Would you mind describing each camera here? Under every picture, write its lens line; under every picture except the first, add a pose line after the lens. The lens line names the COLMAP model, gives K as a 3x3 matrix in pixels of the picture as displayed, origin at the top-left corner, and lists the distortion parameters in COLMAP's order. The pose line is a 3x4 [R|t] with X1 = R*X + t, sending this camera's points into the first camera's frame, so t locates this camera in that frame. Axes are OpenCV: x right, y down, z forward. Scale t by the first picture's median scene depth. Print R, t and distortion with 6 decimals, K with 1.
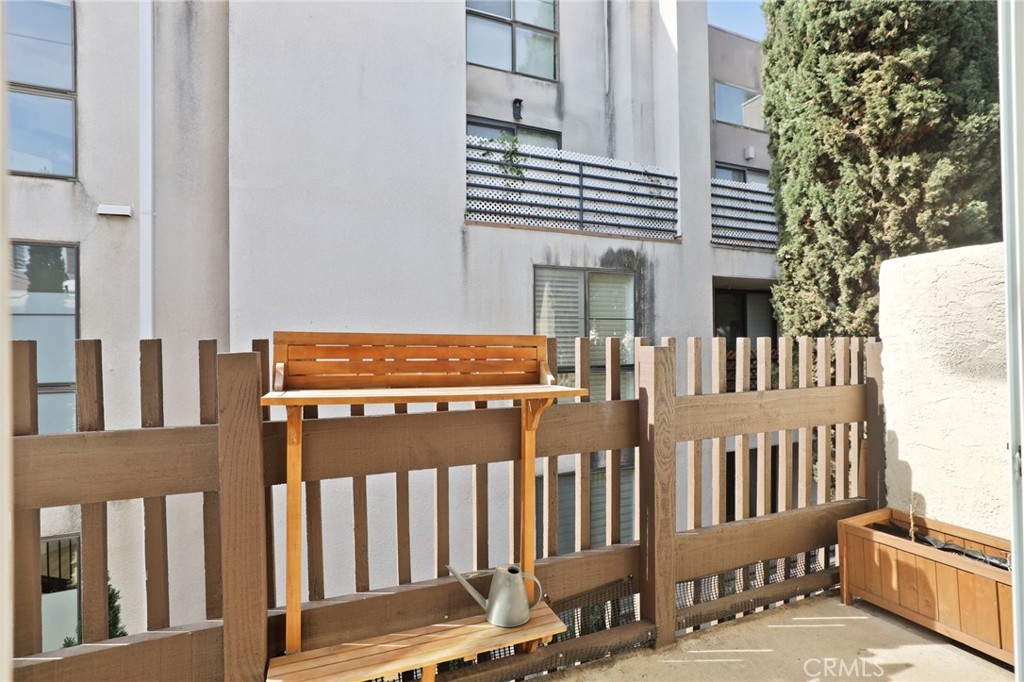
lens RADIAL K [[473.9, 0, 516.0], [0, 473.9, 335.9], [0, 0, 1]] dist [-0.040284, 0.017628]
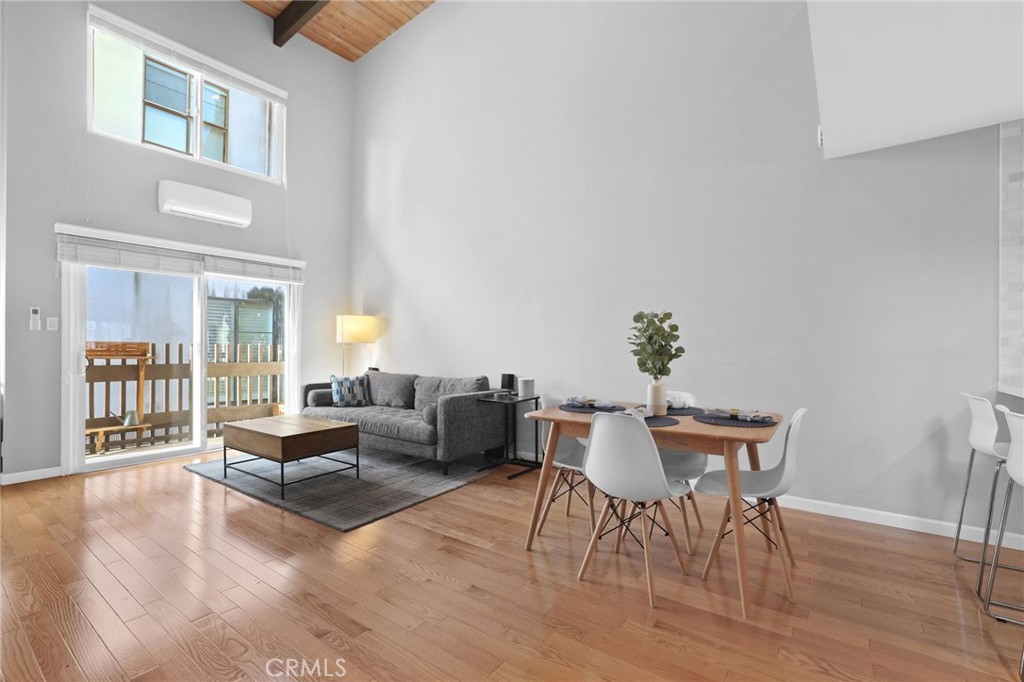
lens RADIAL K [[464.5, 0, 520.0], [0, 464.5, 347.4], [0, 0, 1]] dist [-0.041434, 0.018288]
pose [[0.849575, 0.016117, 0.527222, 0.148373], [-0.020927, 0.999776, 0.003160, -0.008027], [-0.527053, -0.013718, 0.849722, -0.777014]]
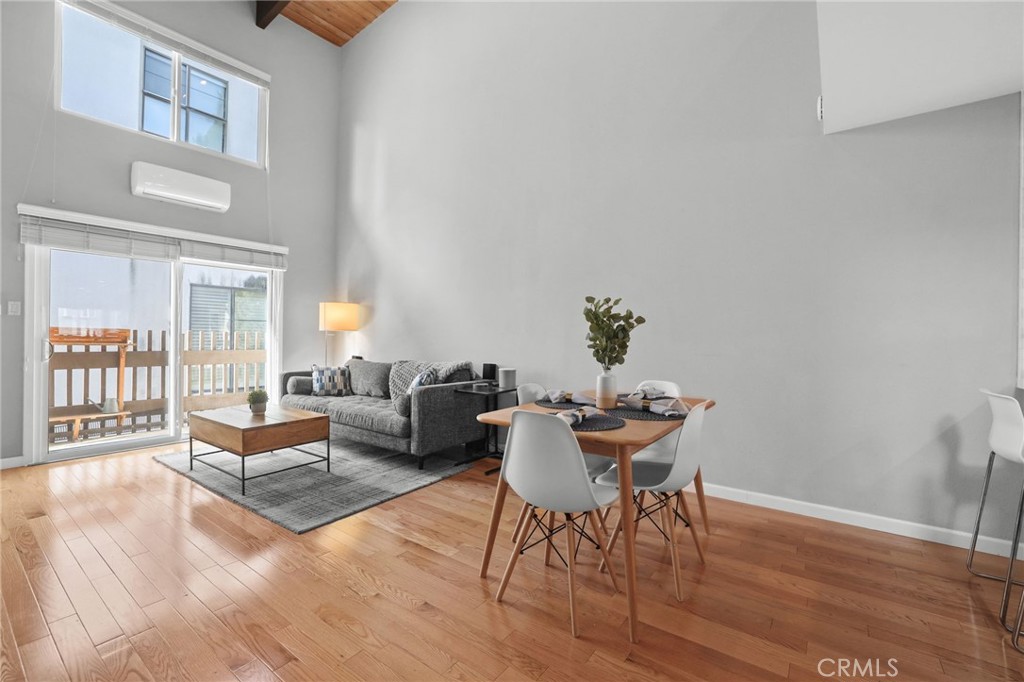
lens RADIAL K [[446.9, 0, 516.6], [0, 446.9, 338.7], [0, 0, 1]] dist [-0.040442, 0.014212]
pose [[0.853929, 0.020518, 0.519986, 0.195689], [-0.027639, 0.999600, 0.005946, -0.006843], [-0.519656, -0.019449, 0.854154, -0.748272]]
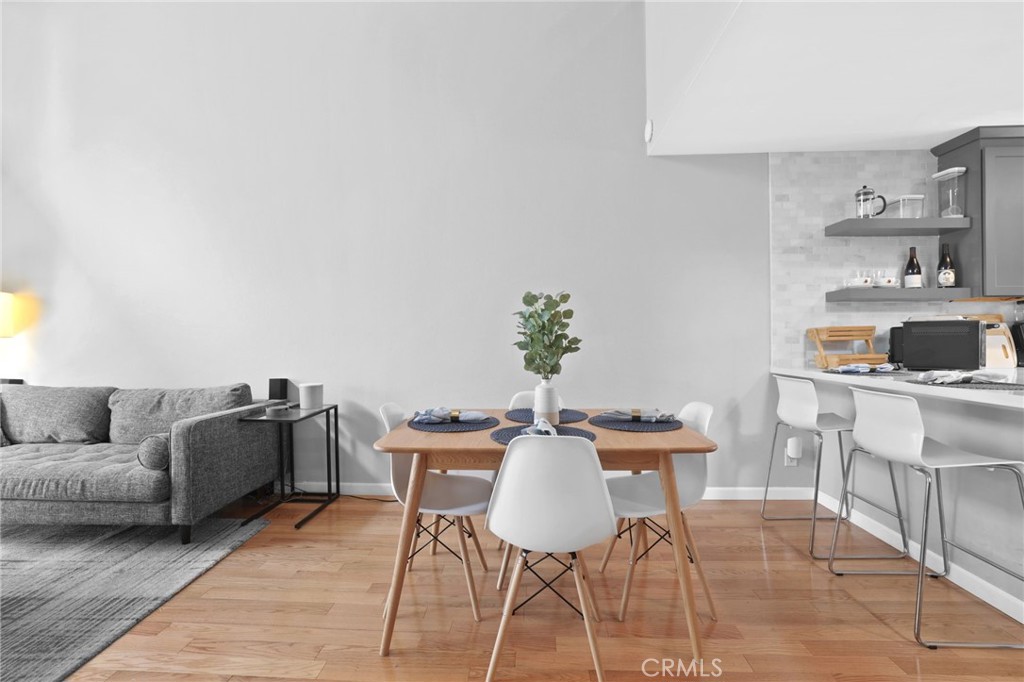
lens RADIAL K [[441.7, 0, 512.0], [0, 441.7, 341.0], [0, 0, 1]] dist [-0.044944, 0.015631]
pose [[0.427090, 0.009171, 0.904163, 0.176607], [-0.007761, 0.999949, -0.006477, -0.005738], [-0.904176, -0.004251, 0.427139, -0.617603]]
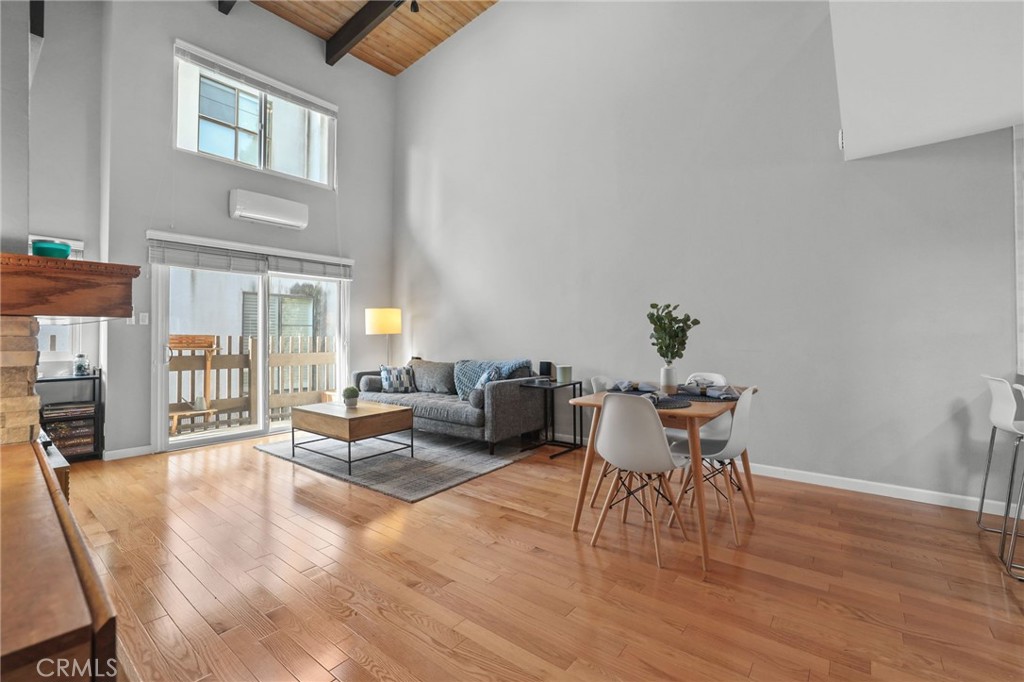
lens RADIAL K [[452.4, 0, 516.0], [0, 452.4, 331.6], [0, 0, 1]] dist [-0.039592, 0.014493]
pose [[0.871704, 0.017414, 0.489723, 0.101902], [-0.013723, 0.999844, -0.011127, -0.005758], [-0.489841, 0.002979, 0.871807, -0.790207]]
